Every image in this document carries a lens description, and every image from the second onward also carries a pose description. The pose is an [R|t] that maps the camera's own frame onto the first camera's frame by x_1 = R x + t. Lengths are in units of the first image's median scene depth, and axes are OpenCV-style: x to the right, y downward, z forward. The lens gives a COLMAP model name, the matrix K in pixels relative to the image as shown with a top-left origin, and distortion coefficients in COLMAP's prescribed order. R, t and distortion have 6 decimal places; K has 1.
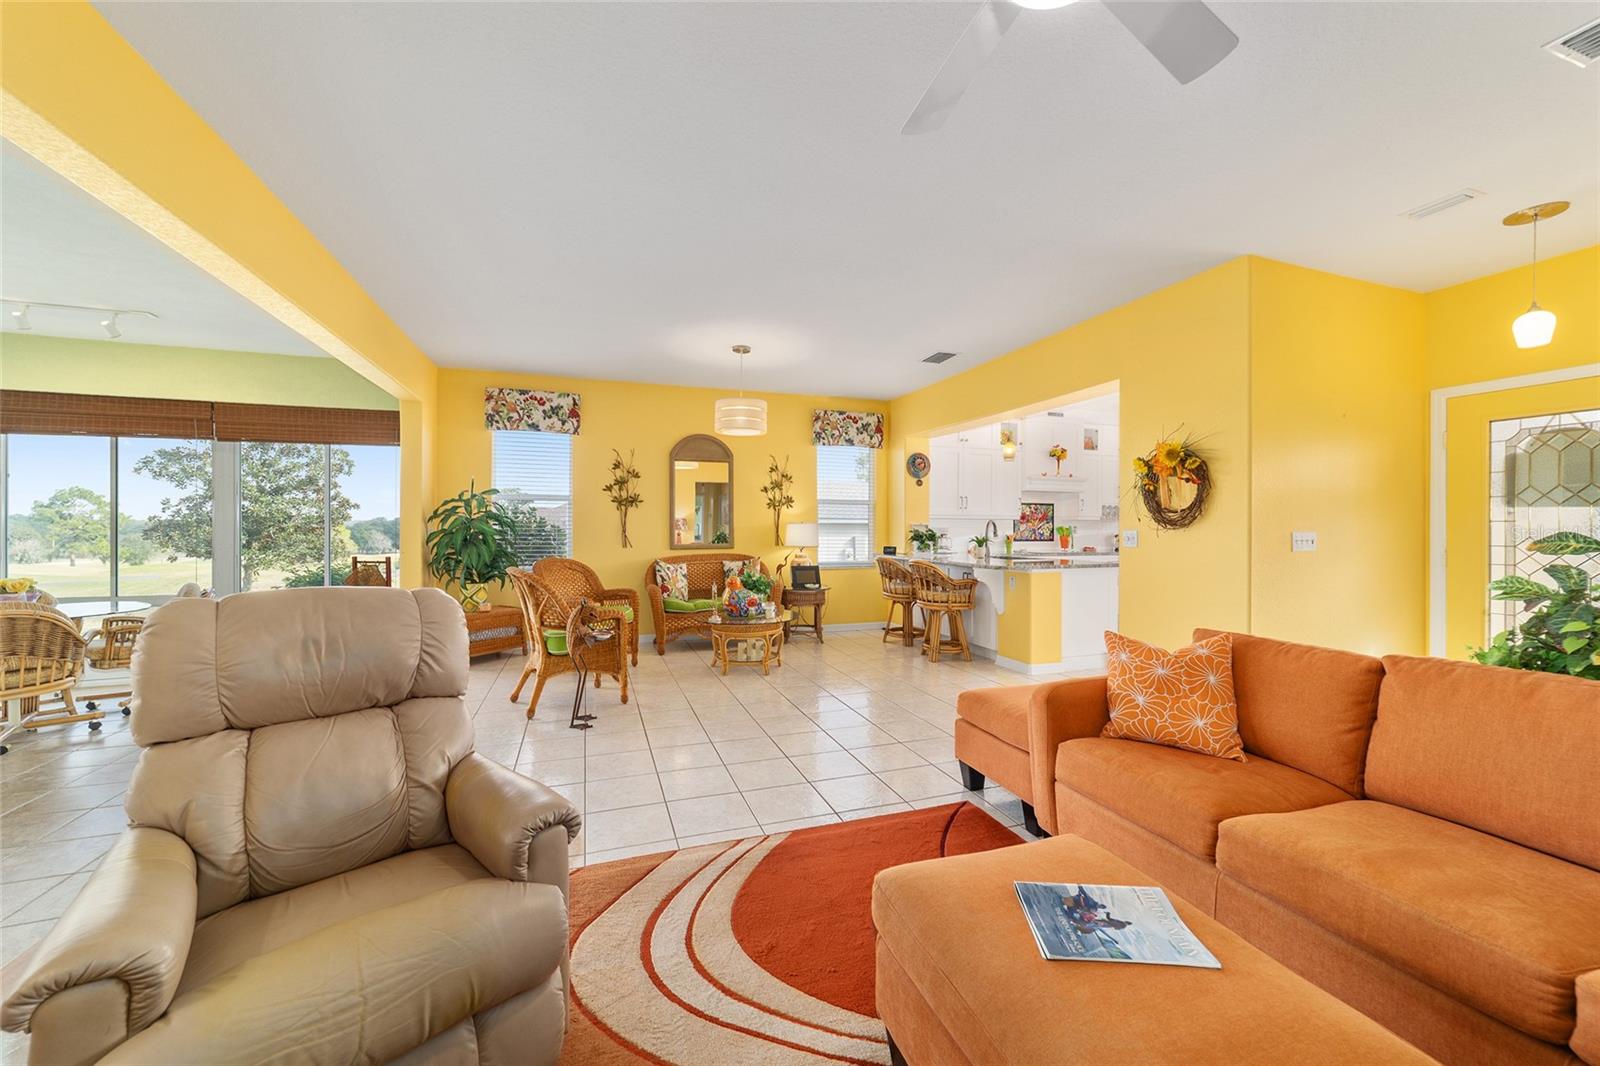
lens RADIAL K [[618.1, 0, 792.5], [0, 618.1, 528.1], [0, 0, 1]] dist [-0.000107, 0.000075]
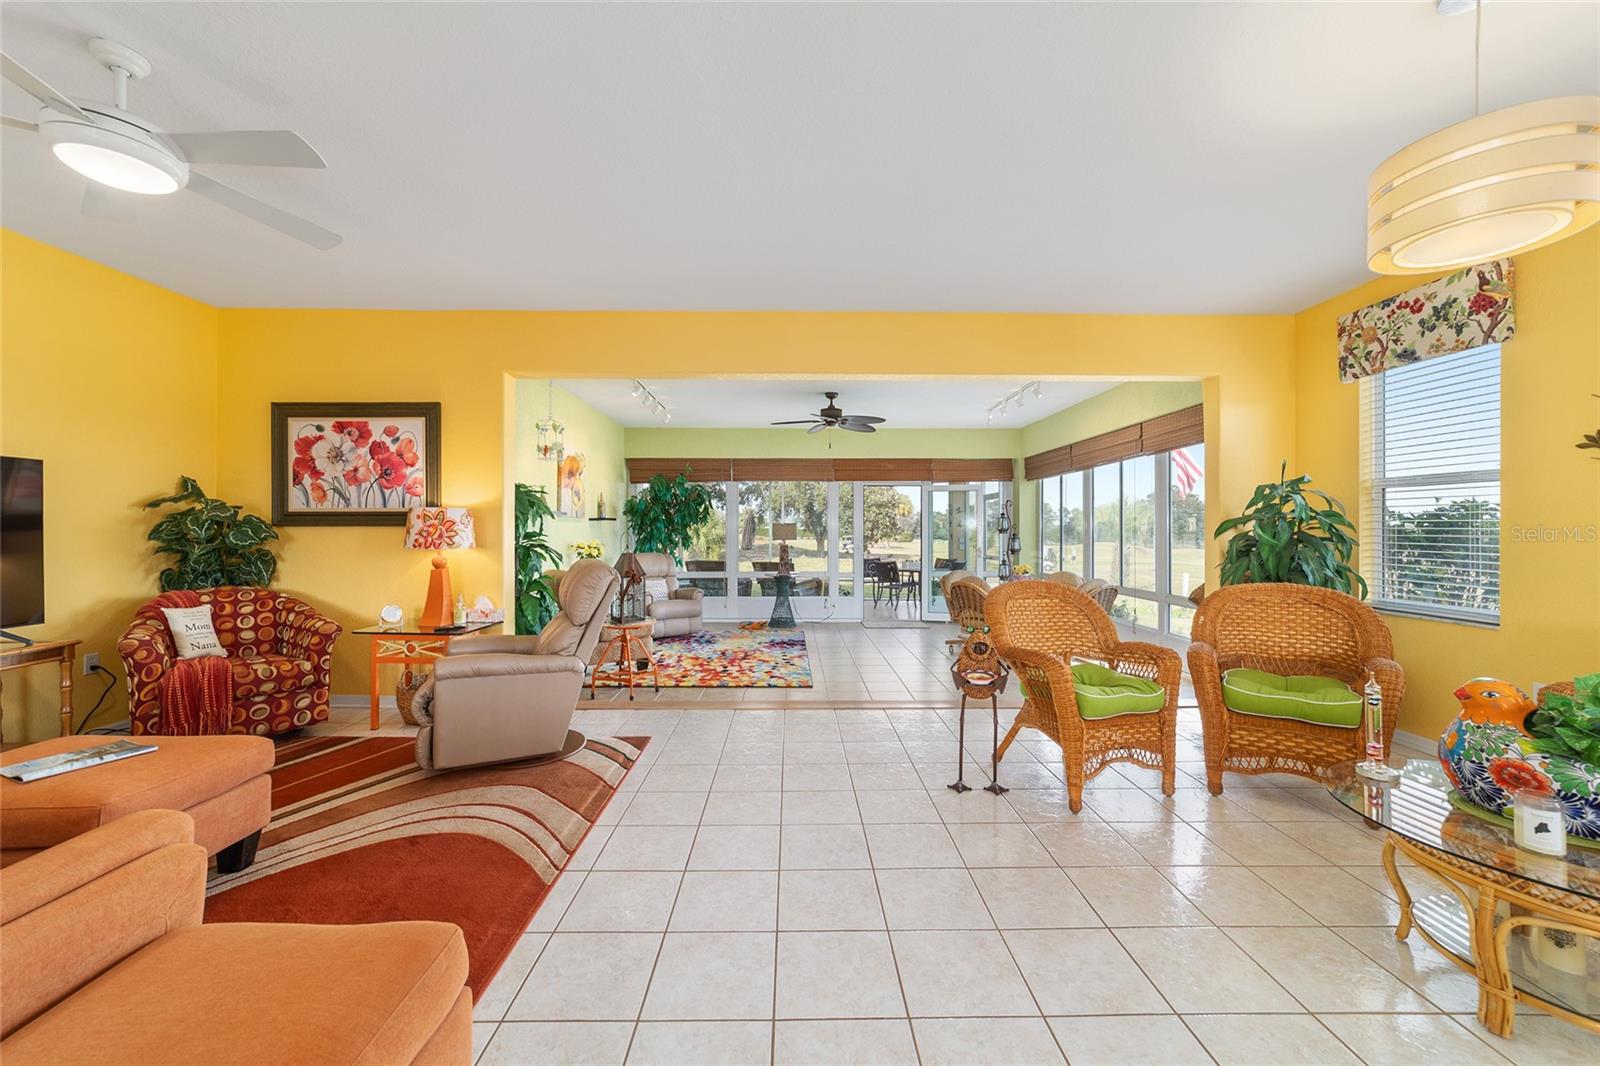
lens RADIAL K [[619.9, 0, 797.9], [0, 619.9, 528.3], [0, 0, 1]] dist [-0.016318, 0.008449]
pose [[-0.310293, -0.007502, -0.950611, 0.272878], [-0.004717, 0.999969, -0.006351, 0.000213], [0.950629, 0.002513, -0.310319, 0.612100]]
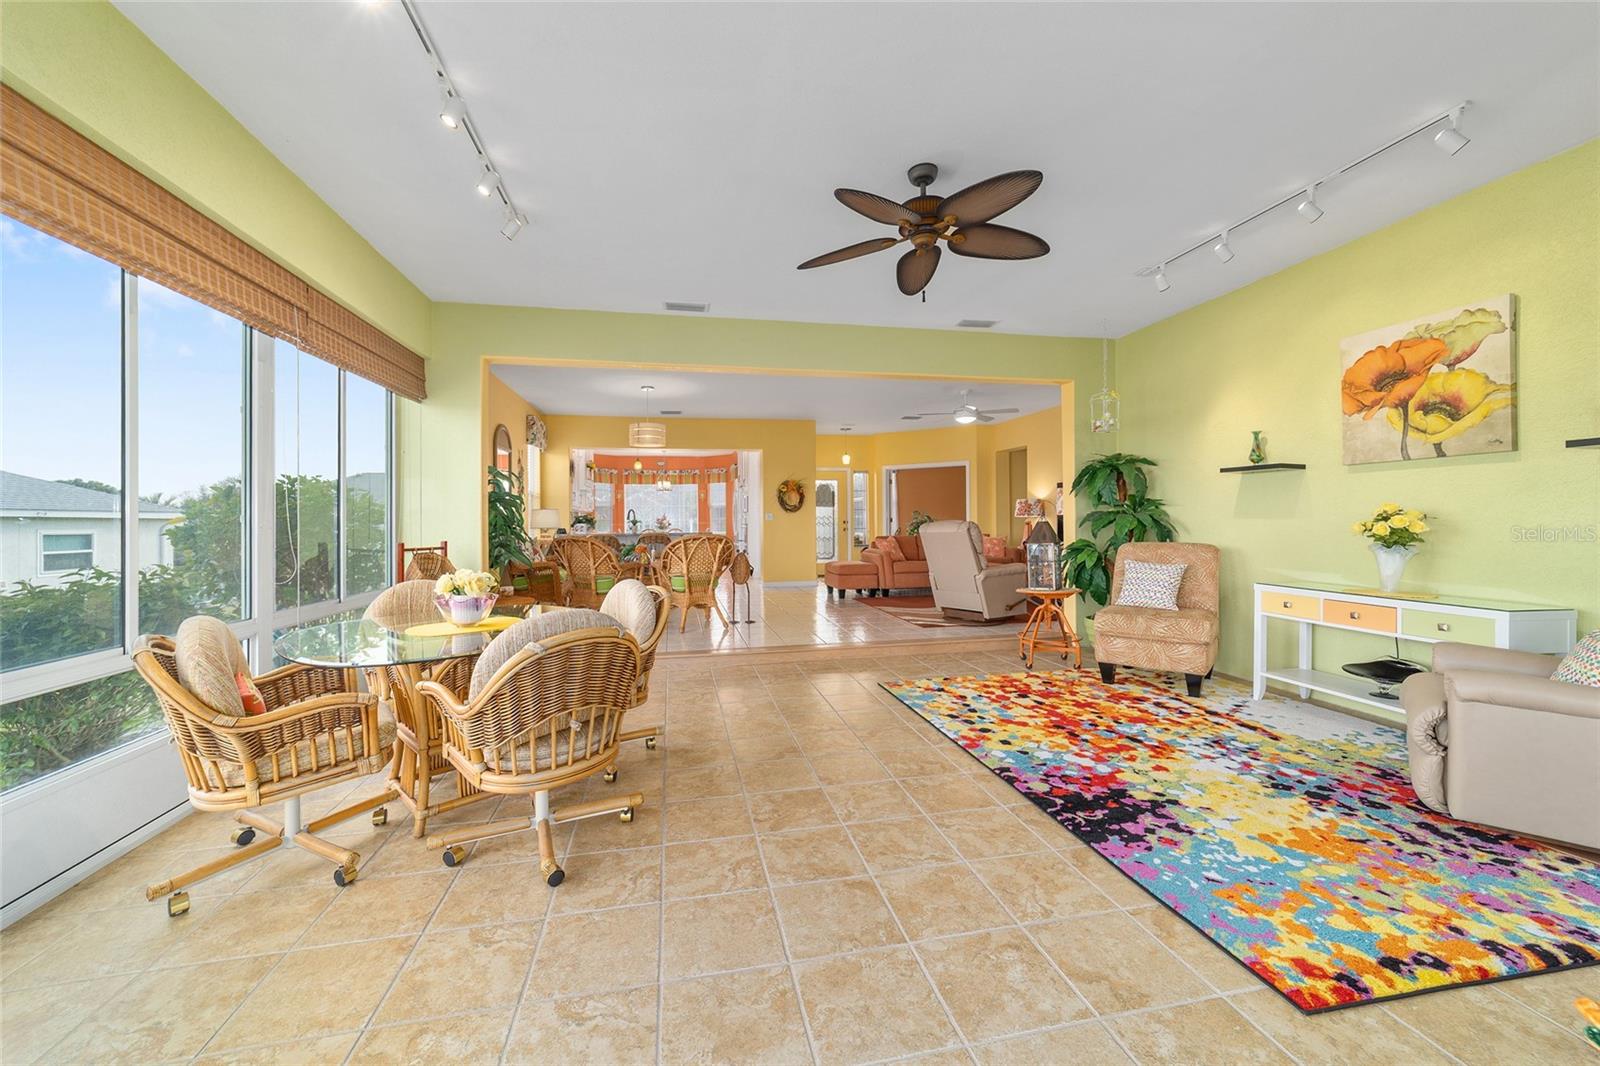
lens RADIAL K [[617.1, 0, 795.9], [0, 617.1, 519.7], [0, 0, 1]] dist [-0.009634, 0.000659]
pose [[0.126024, 0.000133, 0.992027, -1.191281], [0.012911, 0.999915, -0.001774, 0.022530], [-0.991943, 0.013032, 0.126011, 0.380083]]
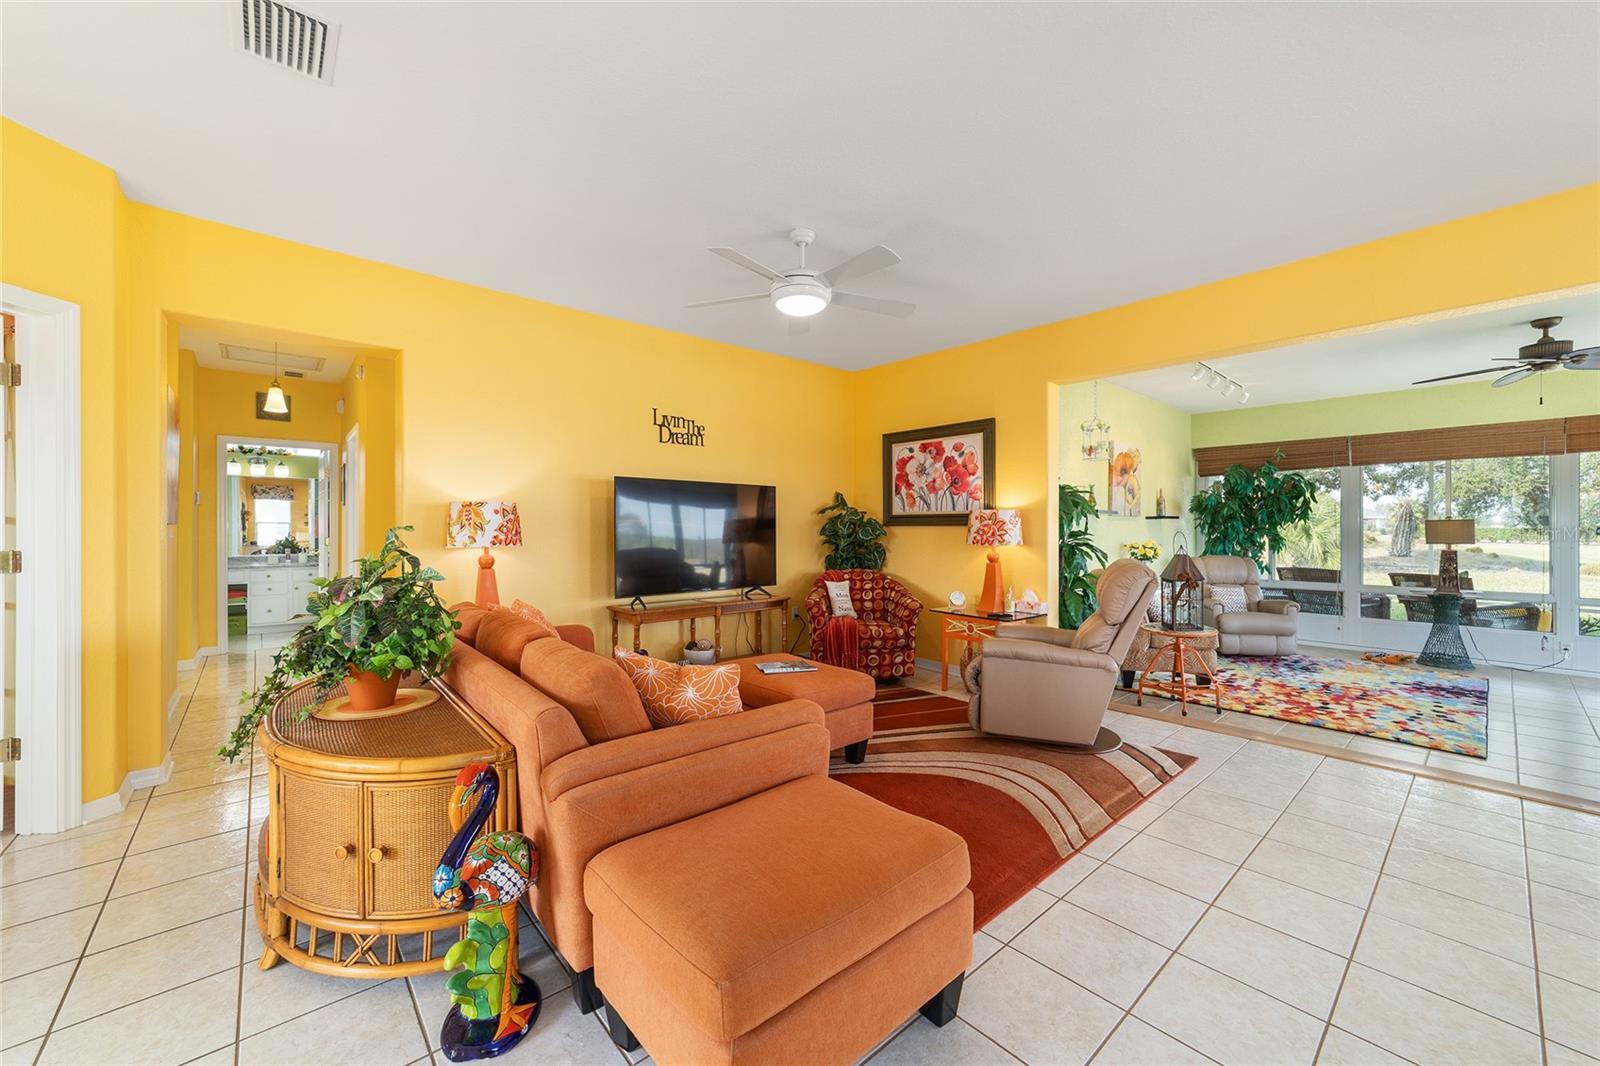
lens RADIAL K [[619.9, 0, 797.9], [0, 619.9, 528.3], [0, 0, 1]] dist [-0.016318, 0.008449]
pose [[-0.923838, -0.006358, -0.382730, 0.278201], [-0.007248, 0.999973, 0.000885, -0.000173], [0.382714, 0.003592, -0.923860, 0.652946]]
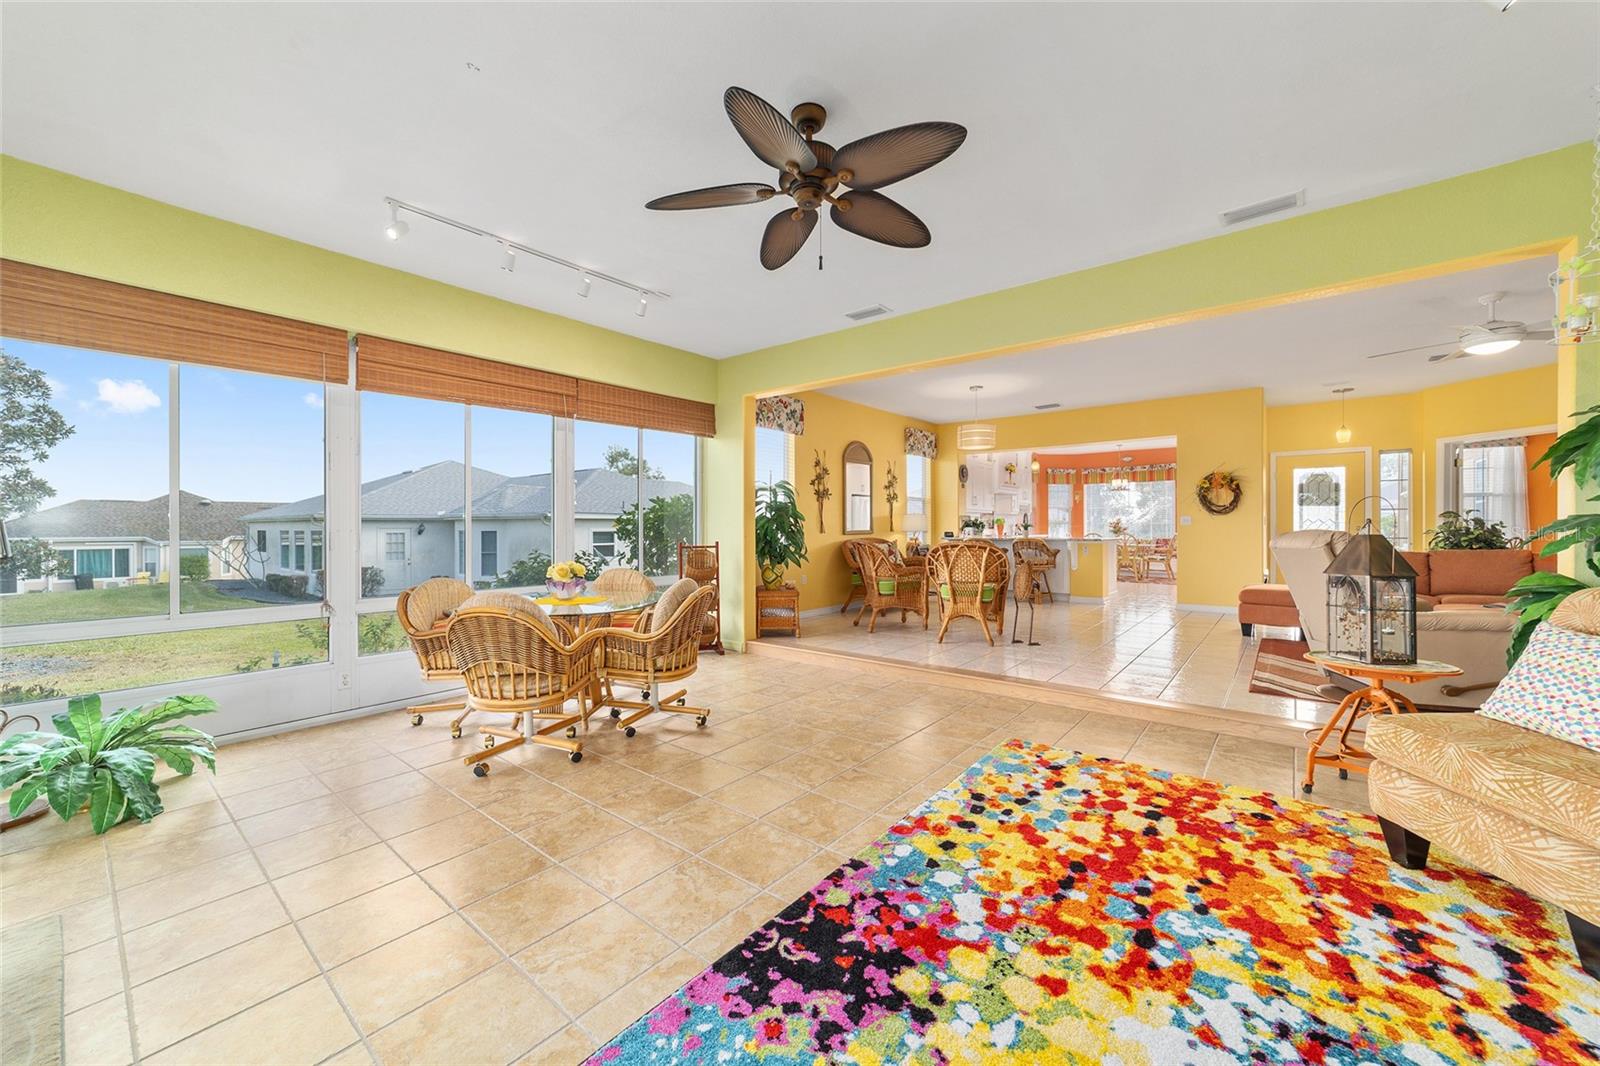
lens RADIAL K [[612.4, 0, 797.1], [0, 612.4, 526.2], [0, 0, 1]] dist [-0.016649, 0.008429]
pose [[0.848376, -0.003900, 0.529380, -0.937342], [0.005730, 0.999982, -0.001817, 0.020412], [-0.529363, 0.004575, 0.848383, 0.028684]]
